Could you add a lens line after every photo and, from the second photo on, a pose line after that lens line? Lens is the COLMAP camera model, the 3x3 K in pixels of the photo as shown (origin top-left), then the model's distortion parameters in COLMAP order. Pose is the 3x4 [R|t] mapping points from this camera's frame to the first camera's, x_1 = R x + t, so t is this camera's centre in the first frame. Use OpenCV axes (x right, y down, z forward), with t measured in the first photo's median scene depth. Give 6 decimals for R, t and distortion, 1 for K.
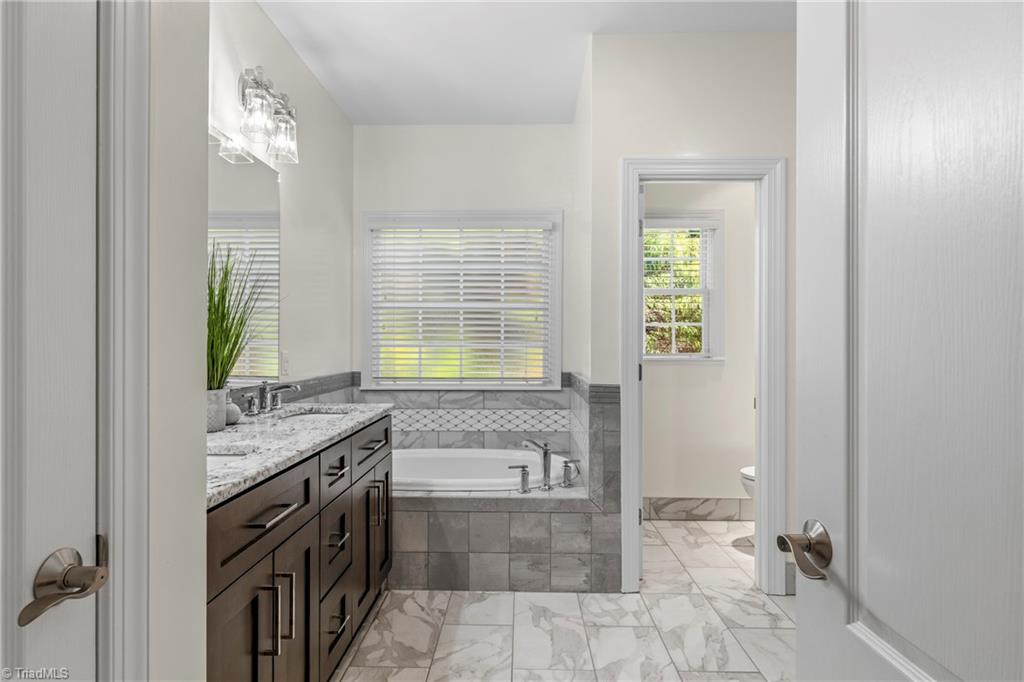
lens RADIAL K [[539.8, 0, 510.5], [0, 539.8, 343.5], [0, 0, 1]] dist [0.003031, 0.000177]
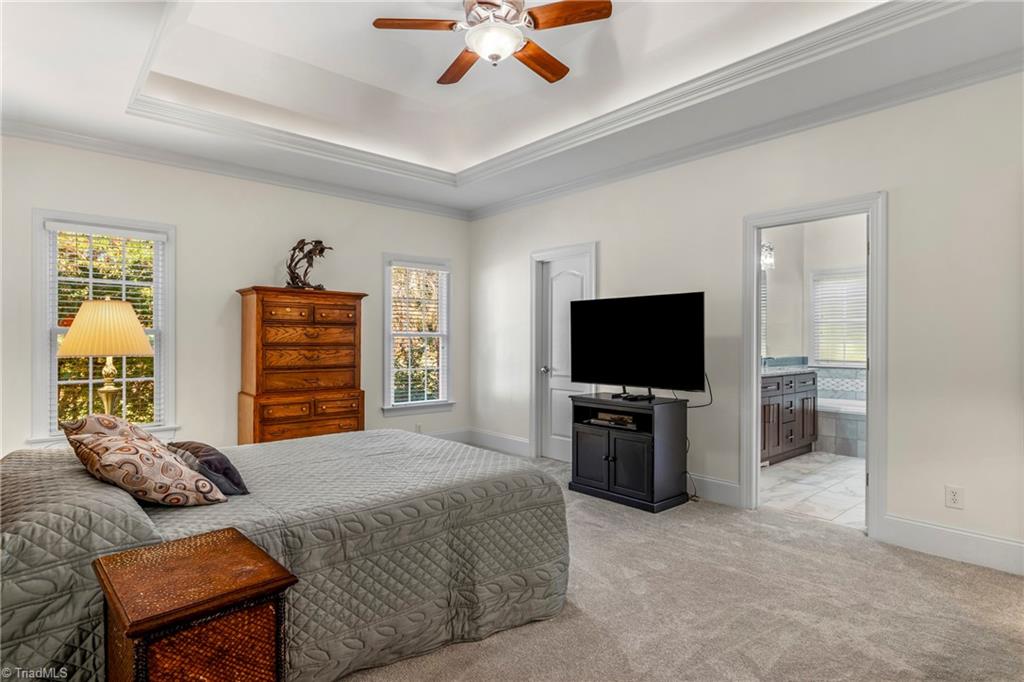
lens RADIAL K [[529.7, 0, 511.8], [0, 529.7, 339.4], [0, 0, 1]] dist [0.001349, 0.000169]
pose [[0.680234, 0.001198, -0.732994, 0.375385], [0.000751, 0.999997, 0.002331, -0.012818], [0.732995, -0.002136, 0.680231, -1.013069]]
